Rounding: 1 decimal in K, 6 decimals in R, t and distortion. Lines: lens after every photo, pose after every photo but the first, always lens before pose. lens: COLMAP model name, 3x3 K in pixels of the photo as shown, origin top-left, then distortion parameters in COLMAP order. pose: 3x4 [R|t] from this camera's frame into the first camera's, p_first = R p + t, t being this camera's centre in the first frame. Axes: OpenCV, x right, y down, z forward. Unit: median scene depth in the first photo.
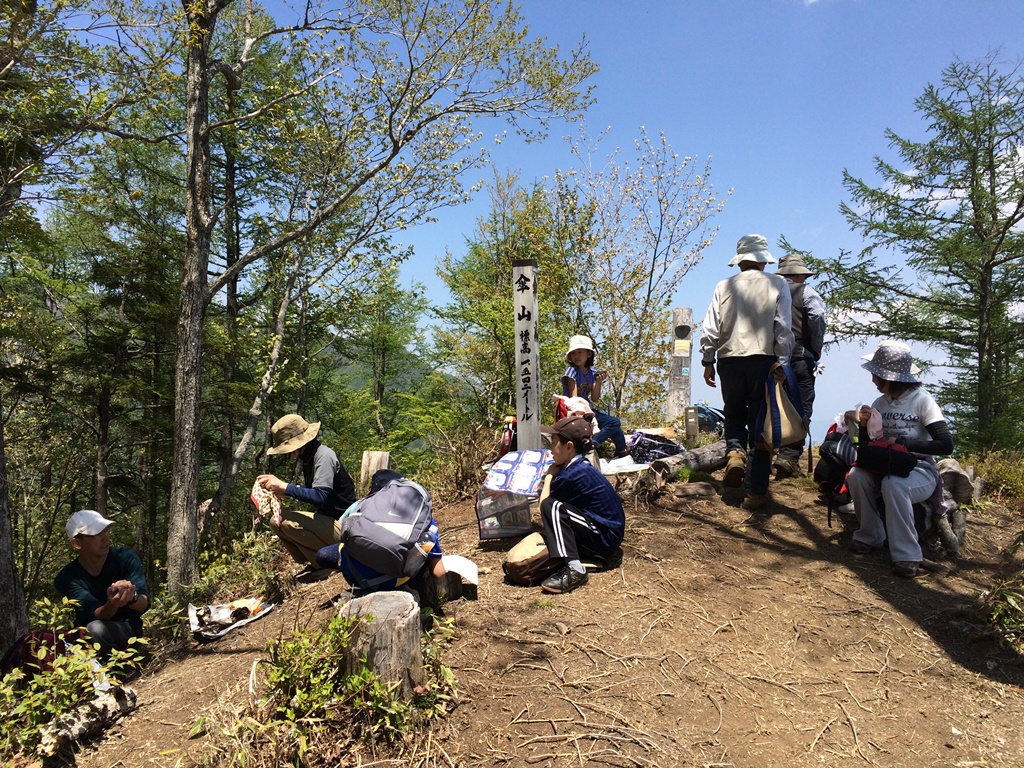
lens RADIAL K [[847.4, 0, 512.0], [0, 847.4, 384.0], [0, 0, 1]] dist [0.071598, -0.085329]
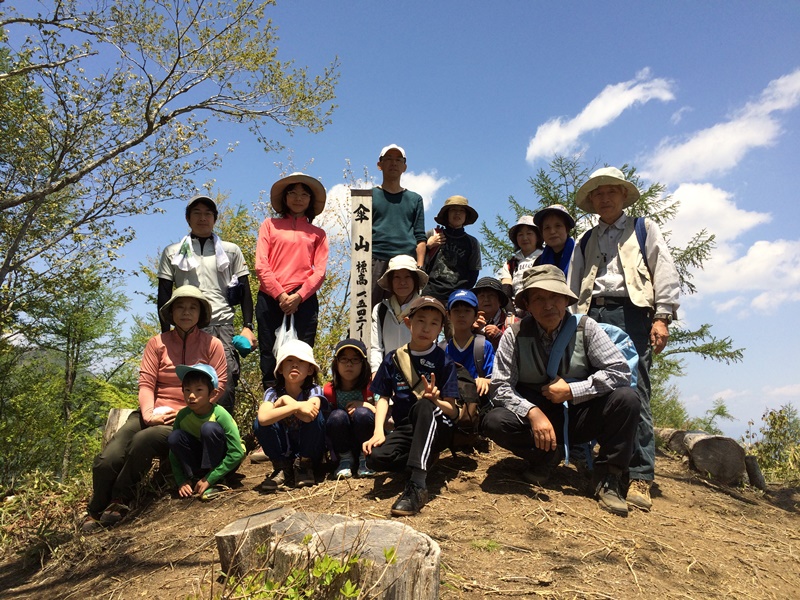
lens RADIAL K [[662.0, 0, 400.0], [0, 662.0, 300.0], [0, 0, 1]] dist [0.071598, -0.085329]
pose [[0.944307, 0.070575, 0.321409, -0.182065], [-0.023546, 0.988718, -0.147925, 0.090191], [-0.328223, 0.132118, 0.935315, 0.290530]]
